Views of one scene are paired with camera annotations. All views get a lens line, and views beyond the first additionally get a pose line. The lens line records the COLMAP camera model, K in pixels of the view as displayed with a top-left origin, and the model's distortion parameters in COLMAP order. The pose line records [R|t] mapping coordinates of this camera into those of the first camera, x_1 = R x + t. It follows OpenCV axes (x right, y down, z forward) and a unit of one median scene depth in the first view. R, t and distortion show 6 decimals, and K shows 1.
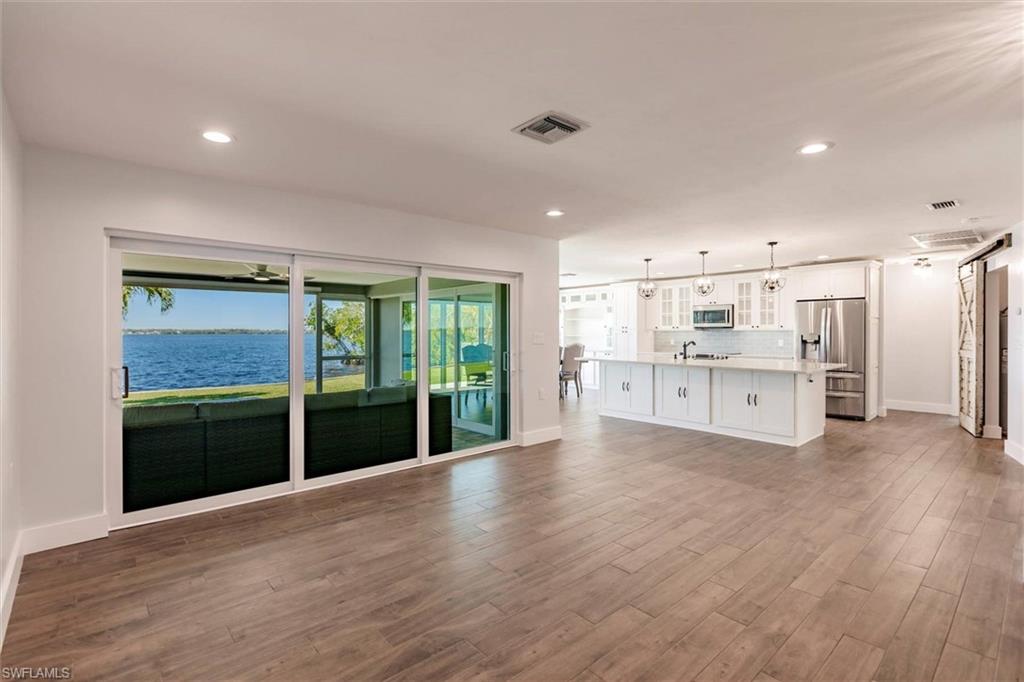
lens RADIAL K [[464.0, 0, 496.4], [0, 464.0, 333.9], [0, 0, 1]] dist [-0.002336, -0.000458]
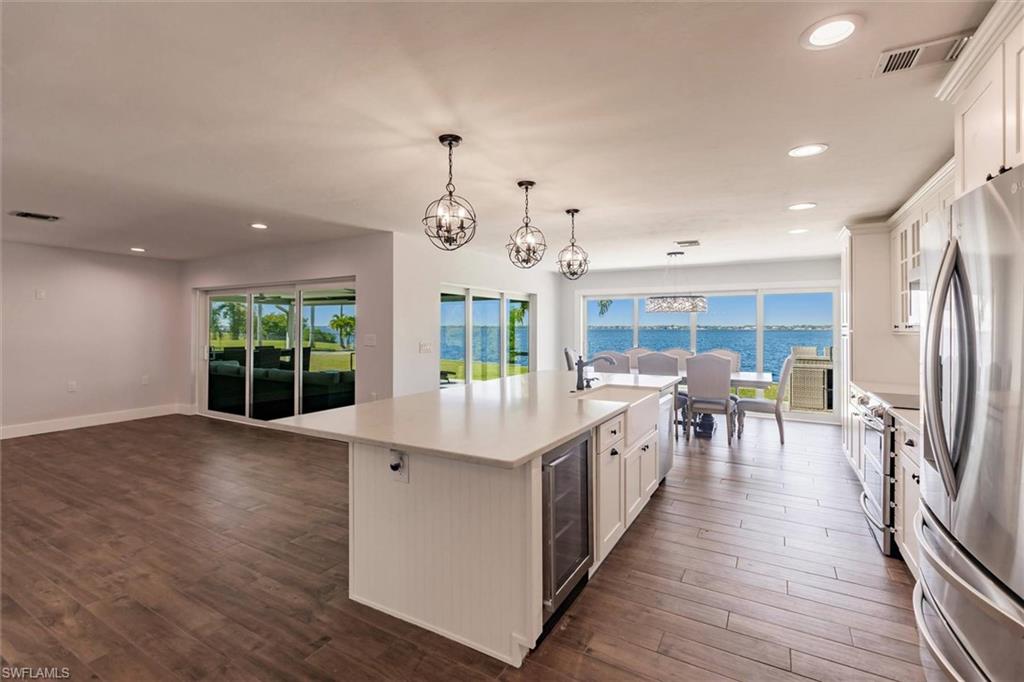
lens RADIAL K [[458.1, 0, 508.2], [0, 458.1, 329.3], [0, 0, 1]] dist [0.000377, 0.000048]
pose [[0.326382, -0.002552, -0.945235, 1.525687], [-0.007935, 0.999954, -0.005440, -0.005522], [0.945205, 0.009276, 0.326347, 1.401449]]
